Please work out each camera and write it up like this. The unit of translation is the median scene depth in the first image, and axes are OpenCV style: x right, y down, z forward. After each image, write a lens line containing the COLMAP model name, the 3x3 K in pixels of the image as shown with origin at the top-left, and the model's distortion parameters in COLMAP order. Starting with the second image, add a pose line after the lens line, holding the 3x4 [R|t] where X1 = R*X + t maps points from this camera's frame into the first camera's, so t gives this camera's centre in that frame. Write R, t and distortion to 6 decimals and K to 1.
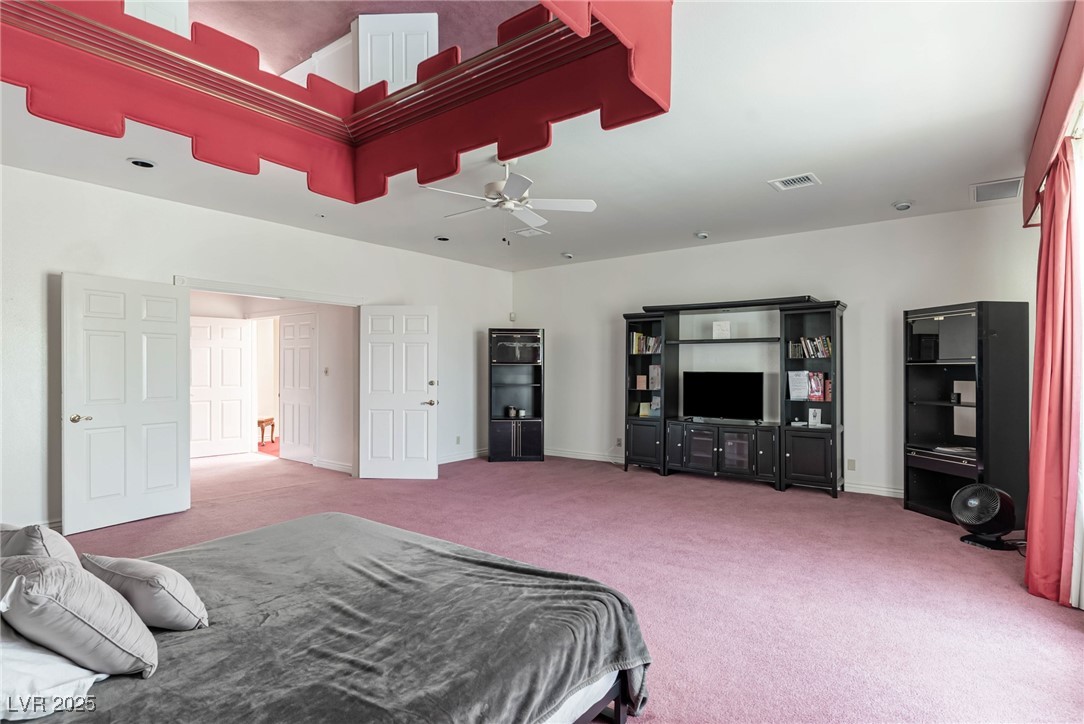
lens RADIAL K [[553.1, 0, 545.6], [0, 553.1, 368.8], [0, 0, 1]] dist [0.000084, 0.000315]
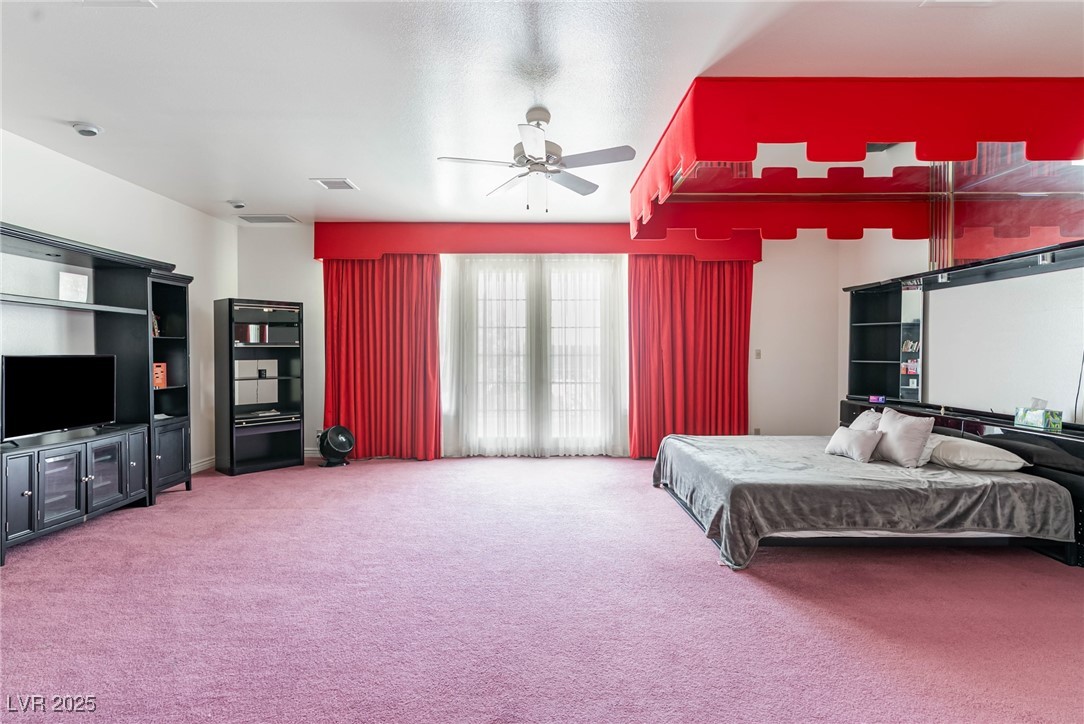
lens RADIAL K [[553.1, 0, 538.5], [0, 553.1, 354.5], [0, 0, 1]] dist [0.000084, 0.000315]
pose [[-0.611679, -0.003295, 0.791099, -0.497774], [0.001137, 0.999987, 0.005044, 0.002836], [-0.791105, 0.003985, -0.611667, 0.976079]]
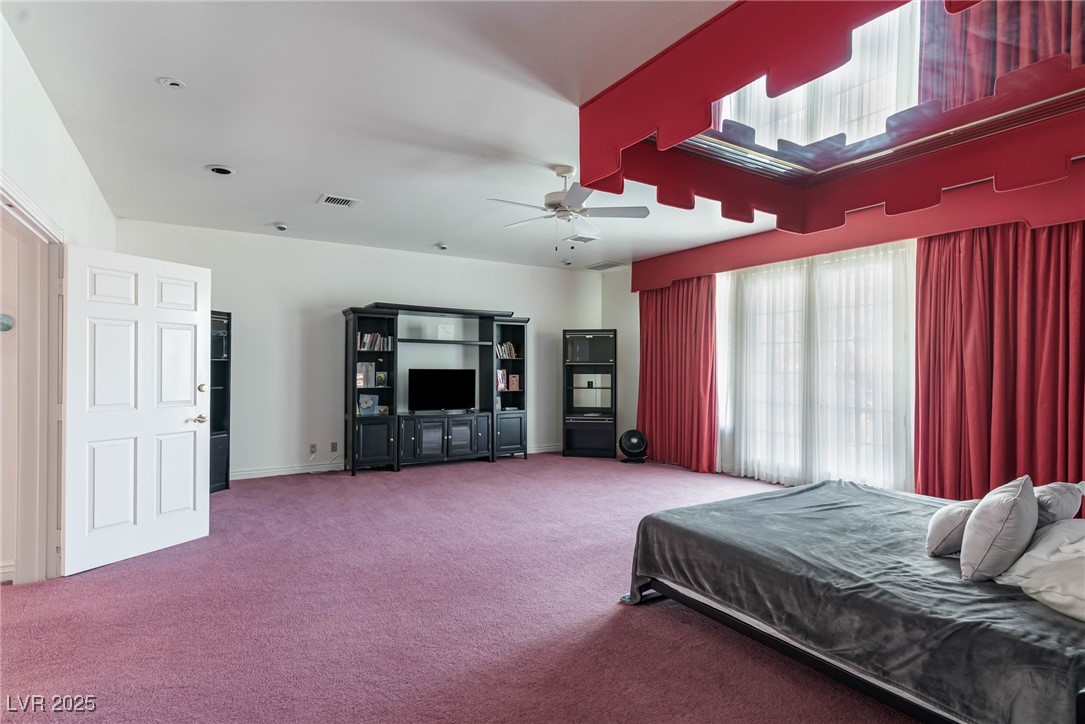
lens RADIAL K [[553.6, 0, 537.8], [0, 553.6, 369.0], [0, 0, 1]] dist [0.000084, 0.000315]
pose [[0.357591, -0.003614, 0.933871, -0.684506], [-0.004298, 0.999976, 0.005515, -0.002020], [-0.933868, -0.005986, 0.357567, 0.417788]]
